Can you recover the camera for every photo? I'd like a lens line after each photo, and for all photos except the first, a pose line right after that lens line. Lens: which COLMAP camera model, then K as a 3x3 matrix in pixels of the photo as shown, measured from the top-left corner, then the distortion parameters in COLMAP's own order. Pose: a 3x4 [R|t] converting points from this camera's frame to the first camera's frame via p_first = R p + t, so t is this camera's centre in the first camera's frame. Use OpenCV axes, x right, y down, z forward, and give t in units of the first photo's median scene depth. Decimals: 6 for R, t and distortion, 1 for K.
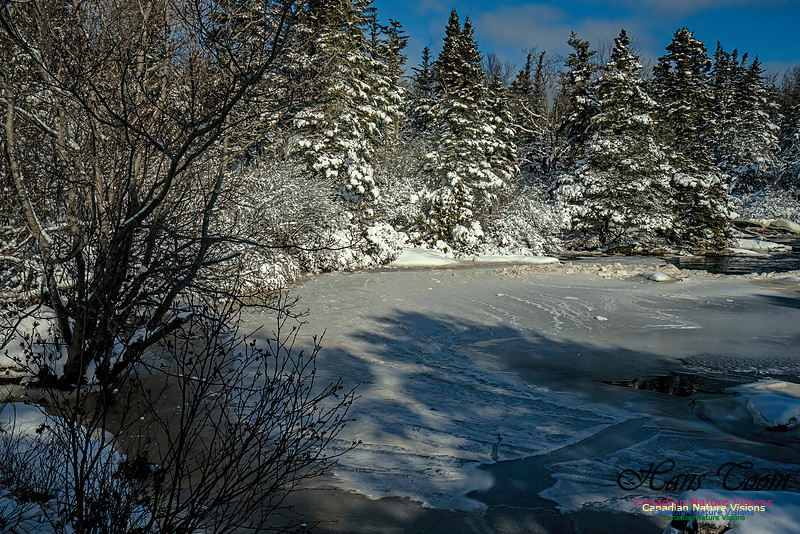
lens RADIAL K [[771.0, 0, 398.2], [0, 771.0, 264.8], [0, 0, 1]] dist [0.066409, 0.000000]
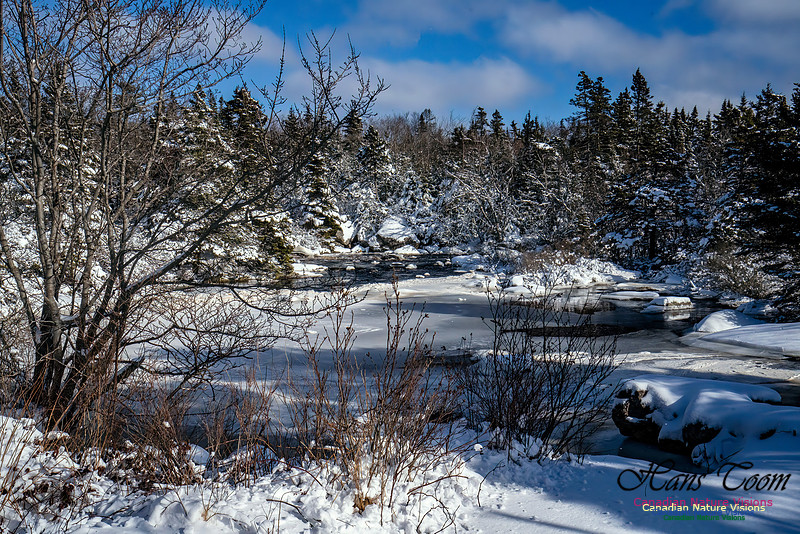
lens RADIAL K [[771.0, 0, 396.3], [0, 771.0, 269.6], [0, 0, 1]] dist [0.066409, 0.000000]
pose [[0.779619, -0.070735, 0.622247, -0.207515], [0.091064, 0.995845, -0.000890, -0.008711], [-0.619598, 0.057358, 0.782821, -0.039366]]
